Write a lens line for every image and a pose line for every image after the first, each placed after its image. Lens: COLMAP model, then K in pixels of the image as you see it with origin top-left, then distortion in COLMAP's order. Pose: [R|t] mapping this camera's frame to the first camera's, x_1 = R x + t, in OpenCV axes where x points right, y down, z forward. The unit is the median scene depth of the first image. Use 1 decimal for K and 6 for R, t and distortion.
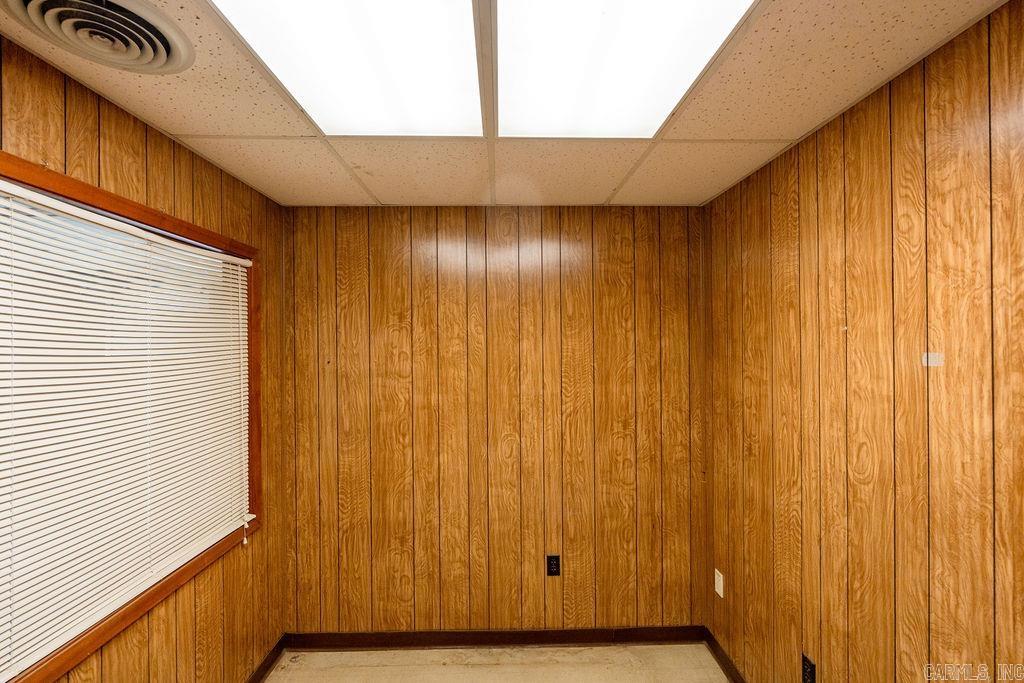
lens RADIAL K [[459.5, 0, 509.8], [0, 459.5, 342.0], [0, 0, 1]] dist [-0.002860, 0.001656]
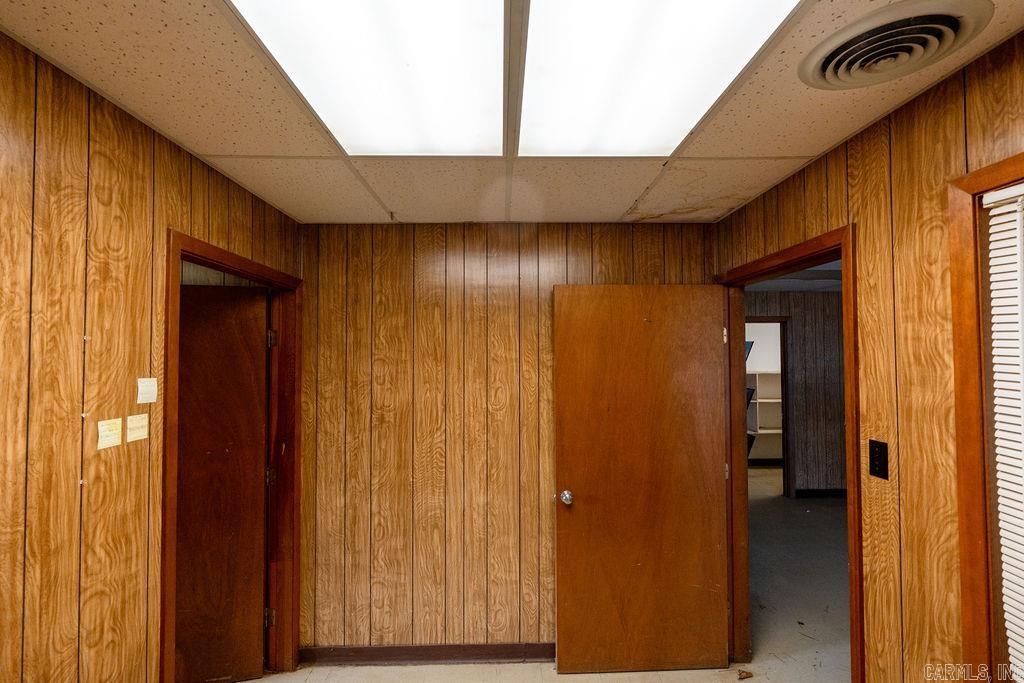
lens RADIAL K [[459.5, 0, 509.8], [0, 459.5, 342.0], [0, 0, 1]] dist [-0.002860, 0.001656]
pose [[-0.999922, 0.012360, 0.001842, -0.036702], [0.012304, 0.999533, -0.027989, -0.009314], [-0.002187, -0.027964, -0.999607, 2.015589]]
